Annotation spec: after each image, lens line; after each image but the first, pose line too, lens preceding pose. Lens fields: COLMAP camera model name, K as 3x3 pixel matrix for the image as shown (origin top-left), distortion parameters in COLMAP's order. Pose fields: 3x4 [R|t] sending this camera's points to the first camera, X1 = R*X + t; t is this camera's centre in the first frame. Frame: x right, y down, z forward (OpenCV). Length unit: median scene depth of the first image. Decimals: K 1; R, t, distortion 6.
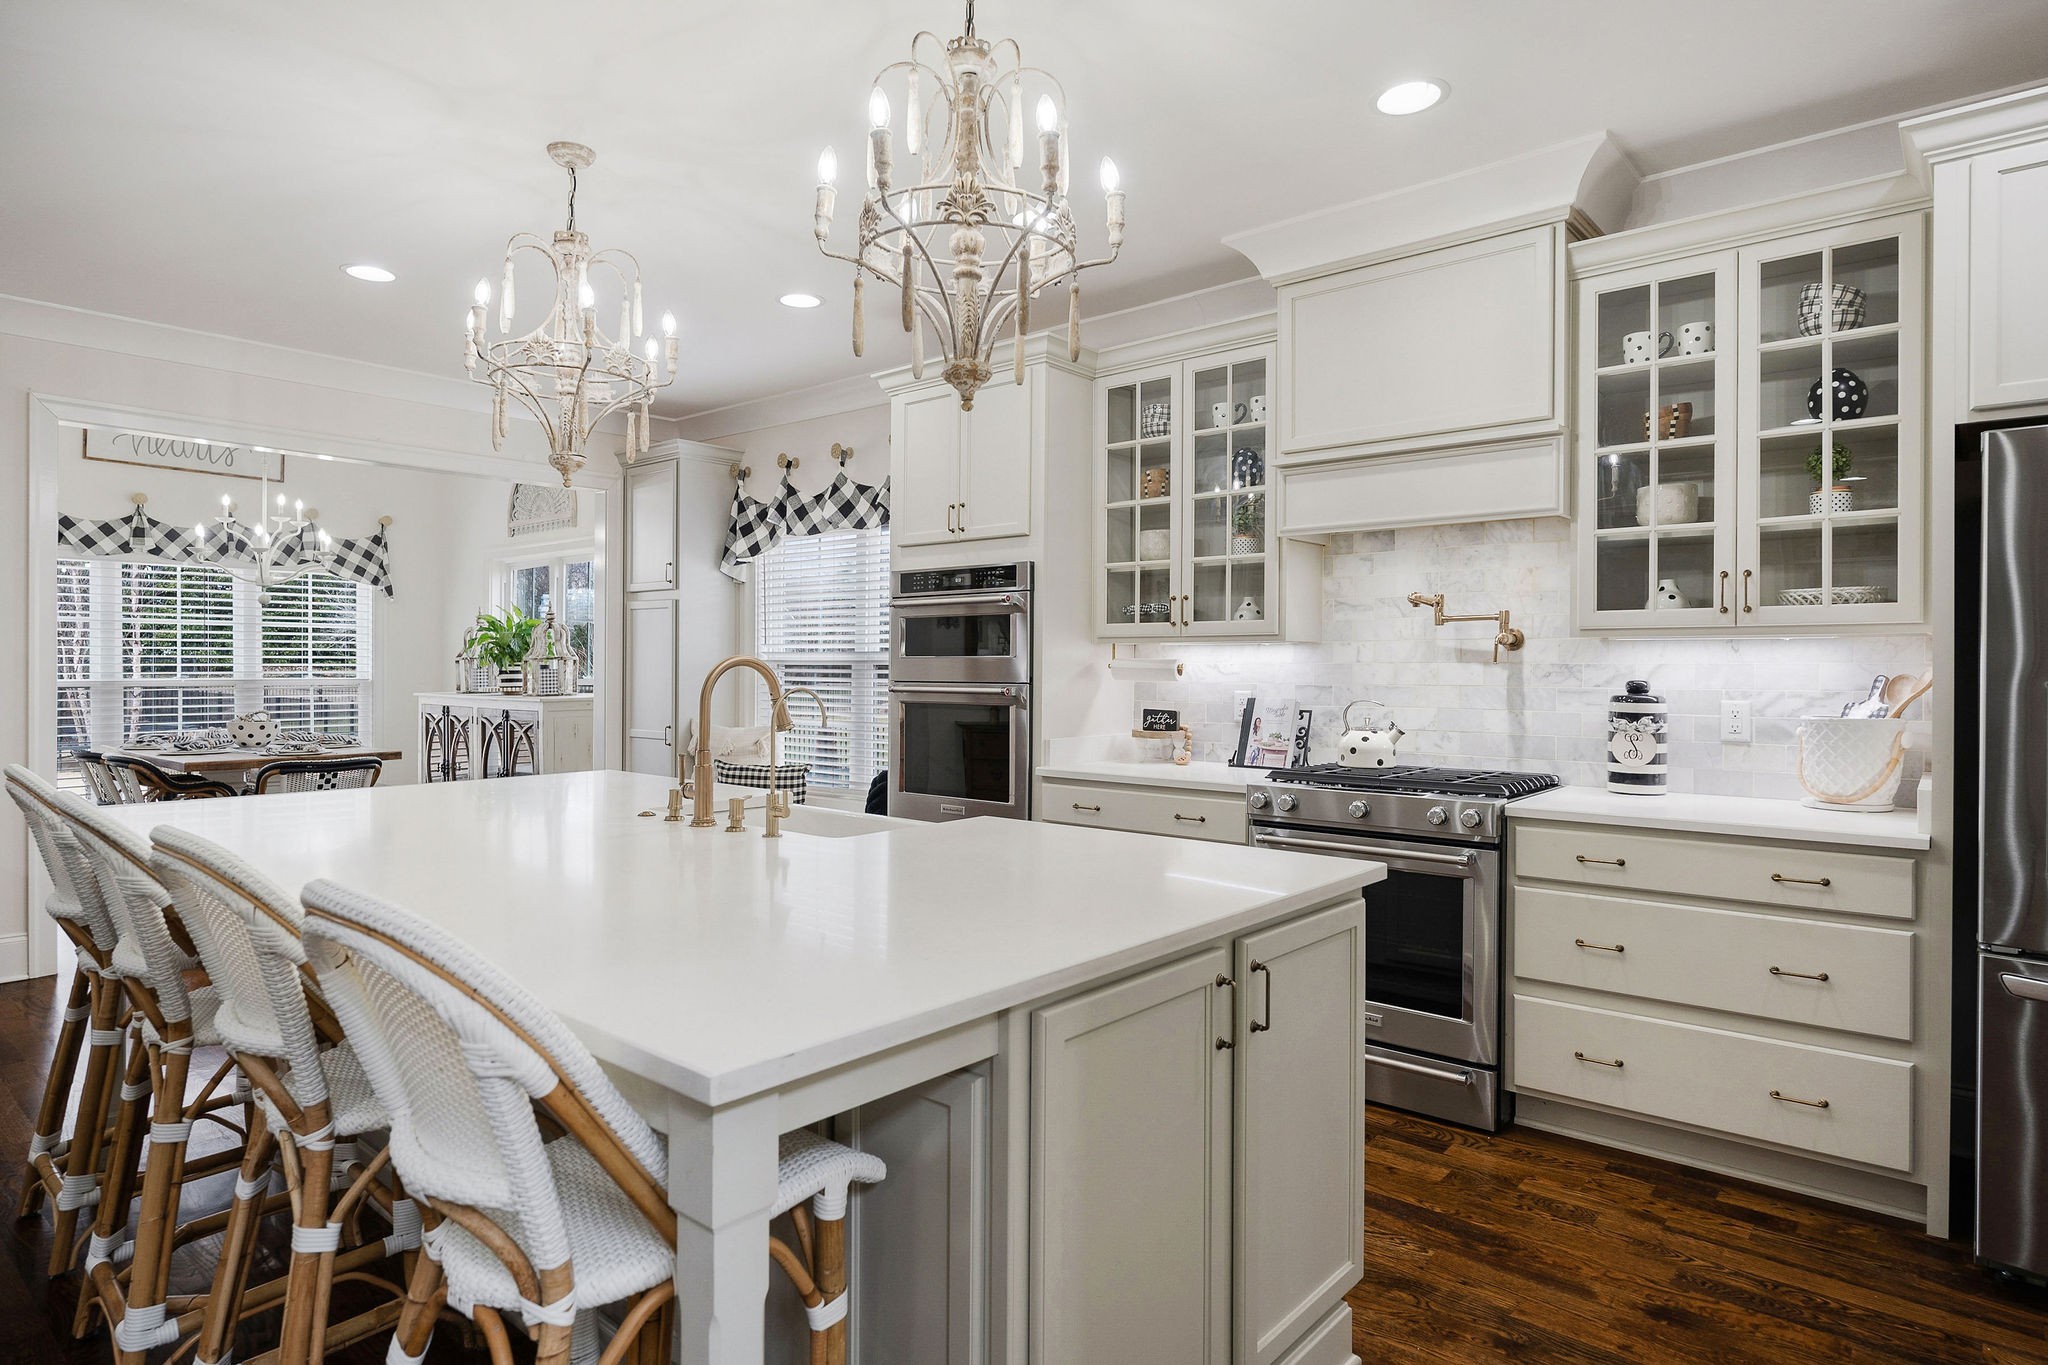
lens RADIAL K [[1138.7, 0, 1003.4], [0, 1138.7, 673.4], [0, 0, 1]] dist [-0.001630, 0.000792]
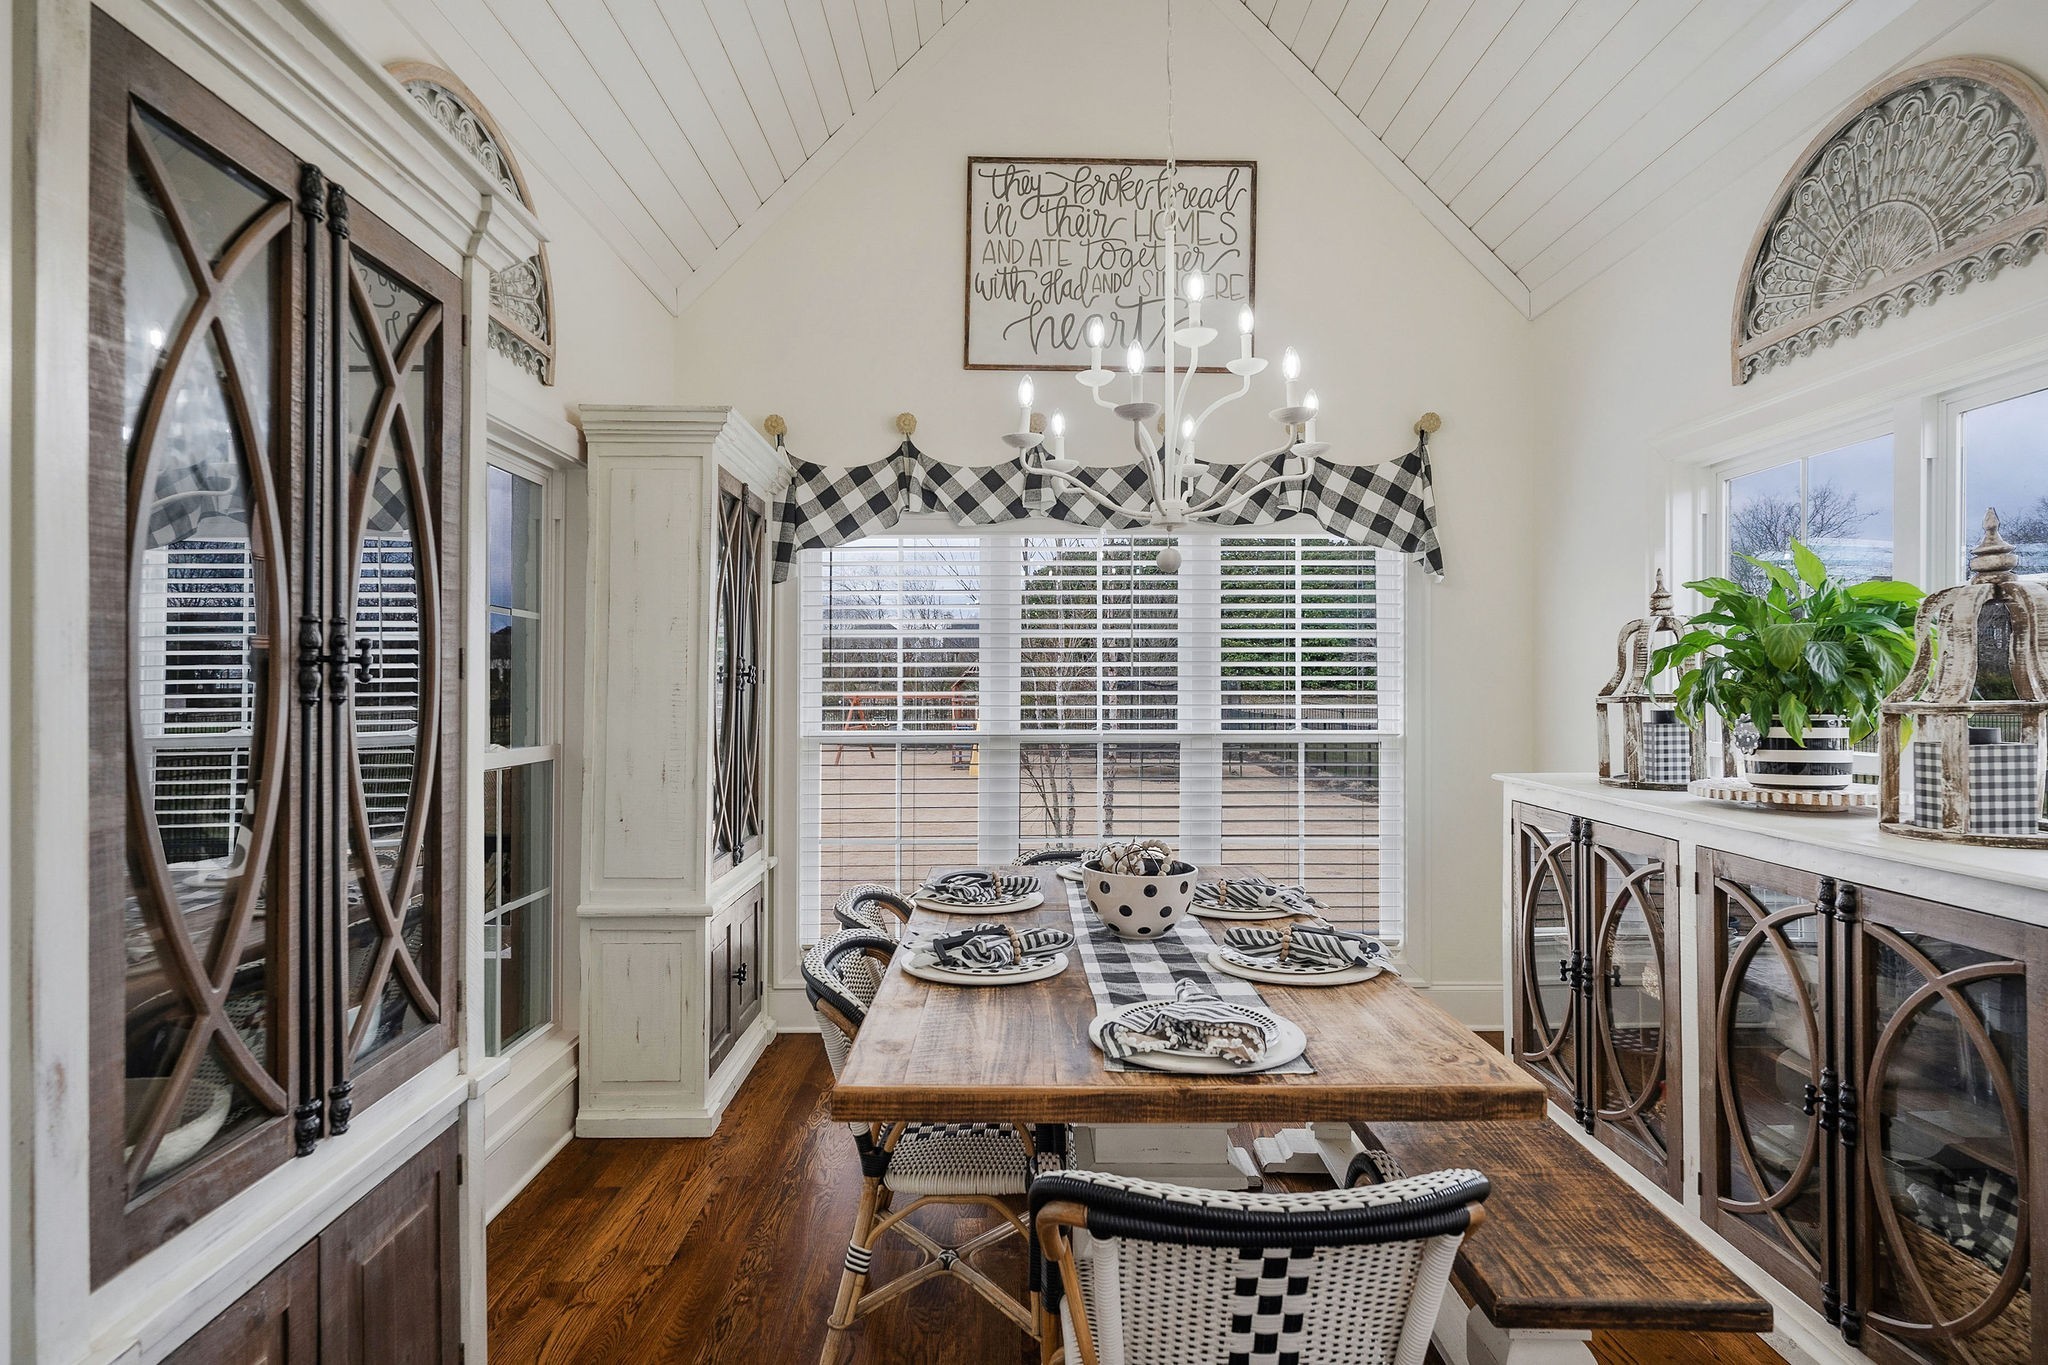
lens RADIAL K [[1138.7, 0, 1012.0], [0, 1138.7, 680.0], [0, 0, 1]] dist [-0.001630, 0.000792]
pose [[0.677694, -0.007204, -0.735309, -0.318083], [-0.000855, 0.999944, -0.010585, -0.014817], [0.735344, 0.007802, 0.677649, 0.559253]]
